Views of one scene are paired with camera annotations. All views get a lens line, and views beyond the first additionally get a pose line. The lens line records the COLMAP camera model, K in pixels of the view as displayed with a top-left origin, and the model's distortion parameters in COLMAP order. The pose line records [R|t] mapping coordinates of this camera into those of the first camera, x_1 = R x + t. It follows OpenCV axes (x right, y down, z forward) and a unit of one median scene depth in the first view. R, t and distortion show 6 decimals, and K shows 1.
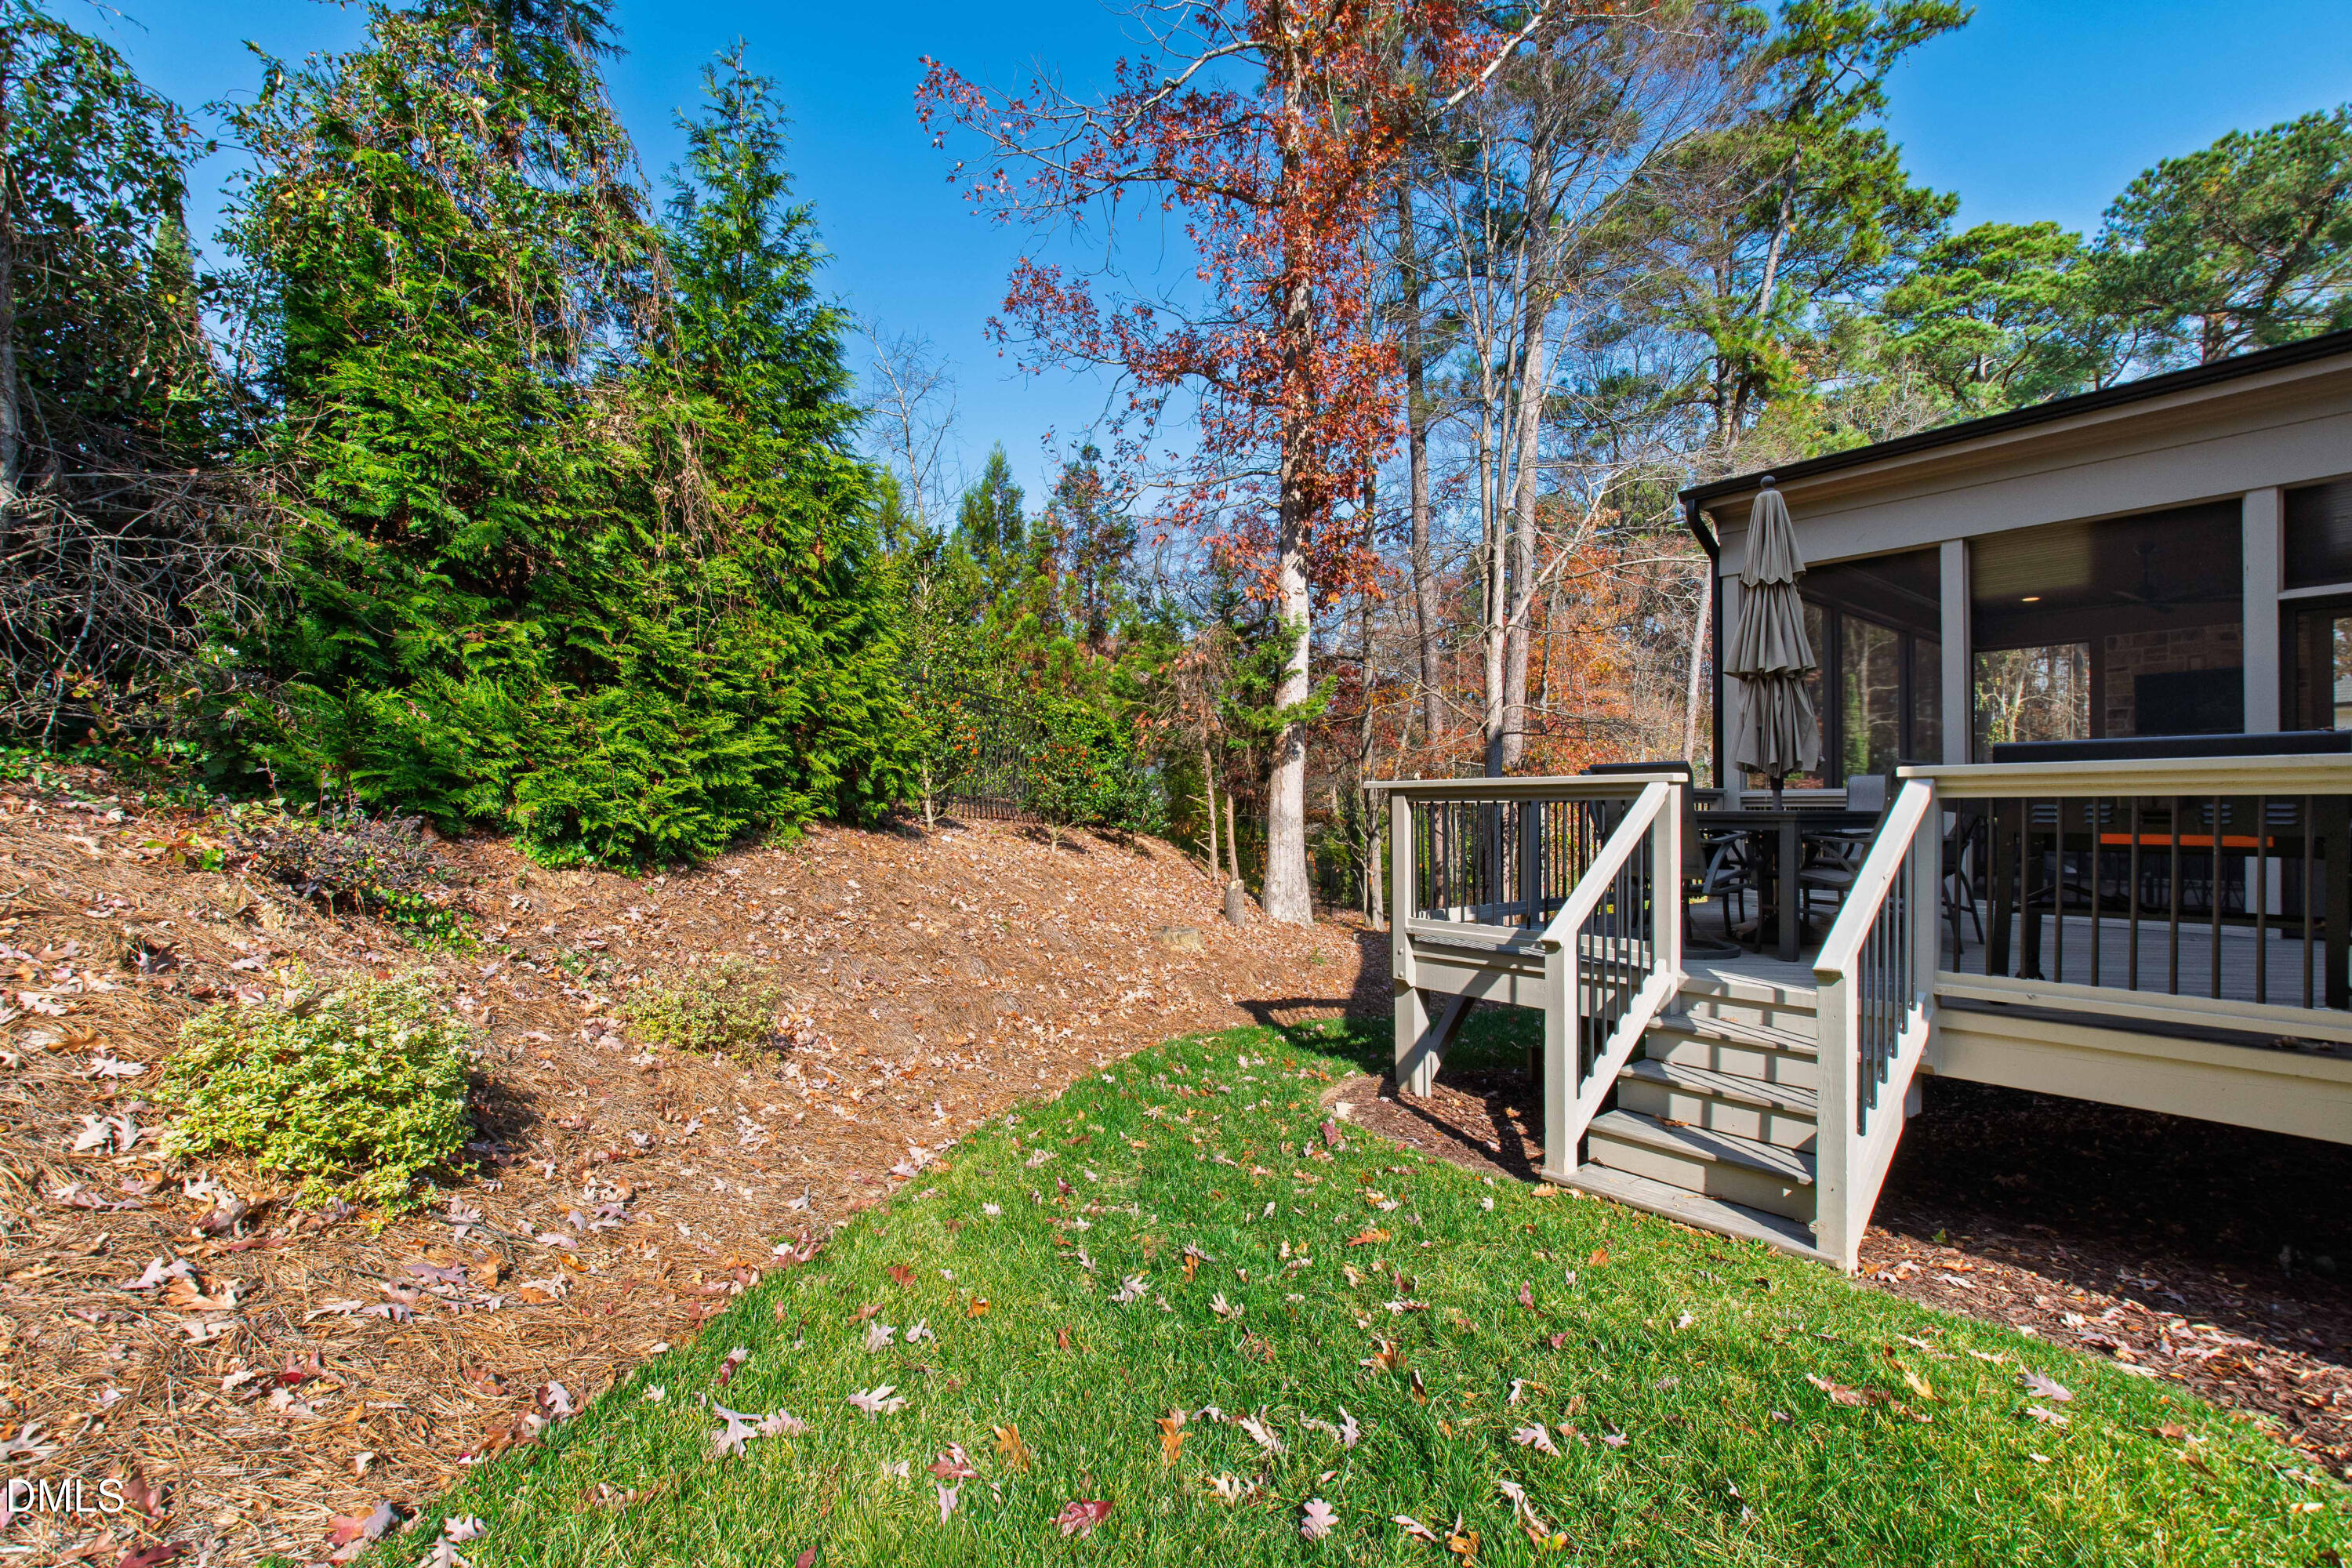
lens RADIAL K [[1059.4, 0, 1188.6], [0, 1059.4, 818.5], [0, 0, 1]] dist [0.000190, 0.000031]
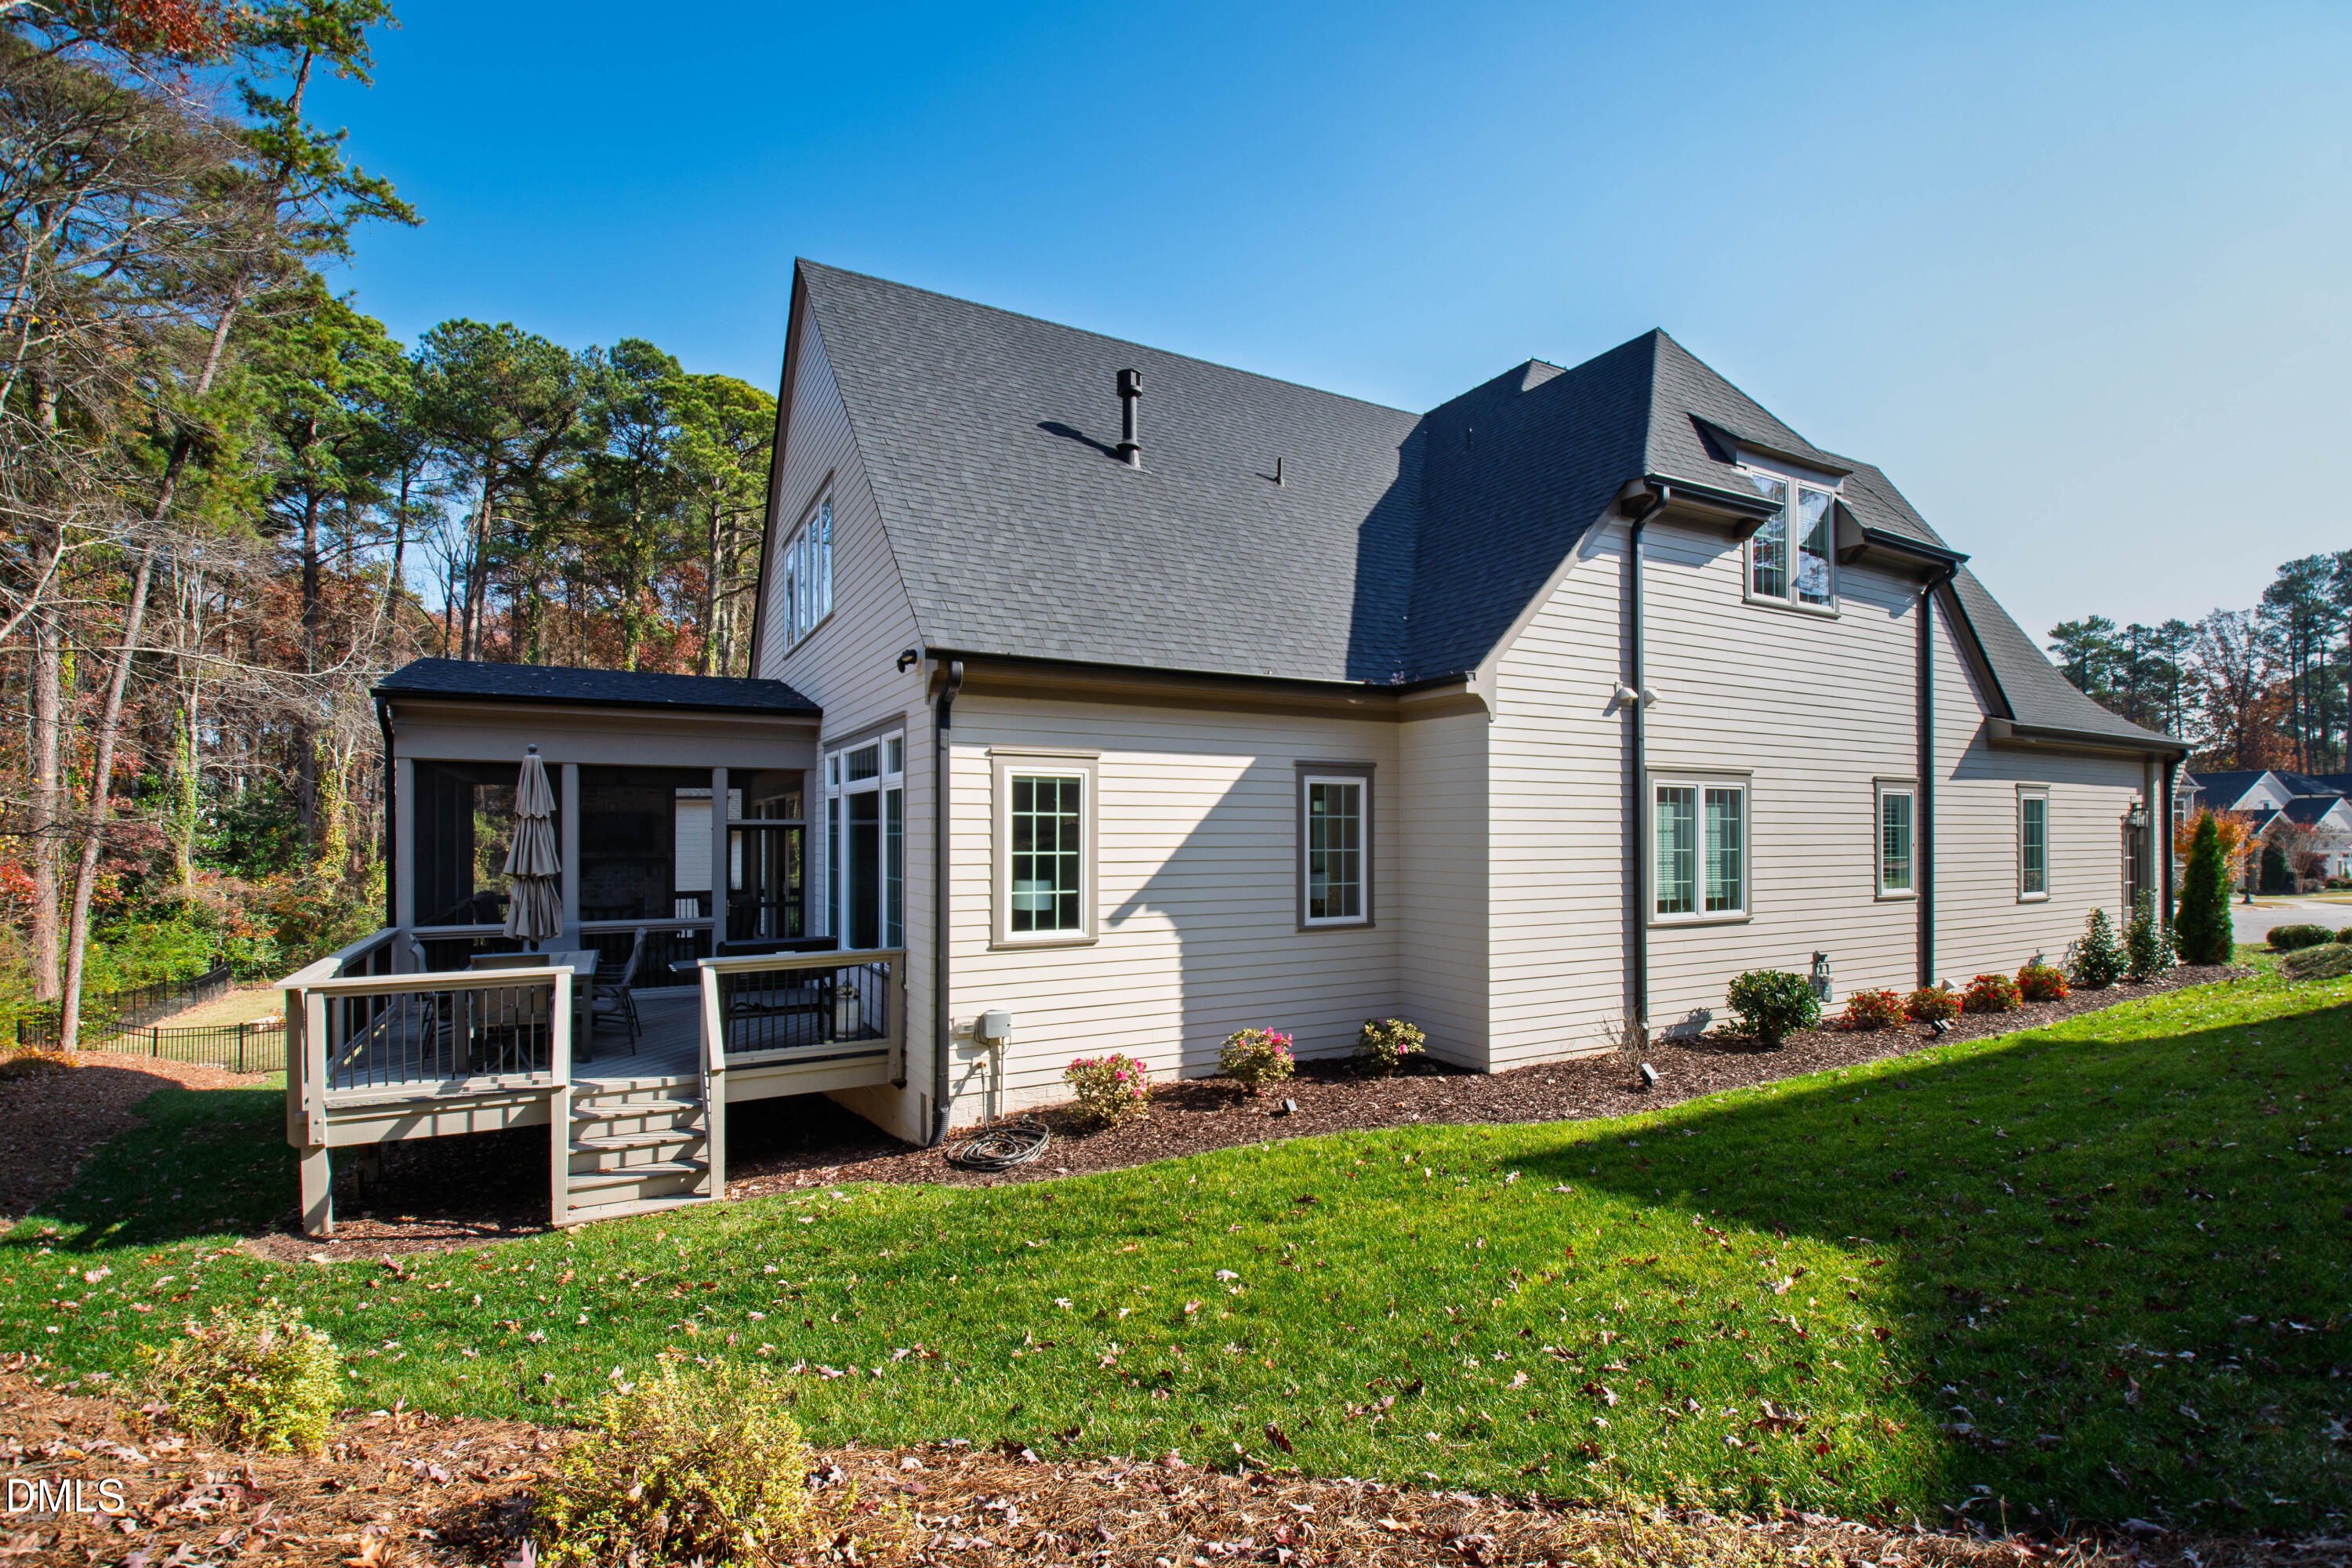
lens RADIAL K [[1059.4, 0, 1188.6], [0, 1059.4, 818.5], [0, 0, 1]] dist [0.000190, 0.000031]
pose [[0.186022, 0.010121, 0.982493, -1.079106], [0.006935, 0.999909, -0.011613, -0.268540], [-0.982521, 0.008974, 0.185935, -0.296376]]
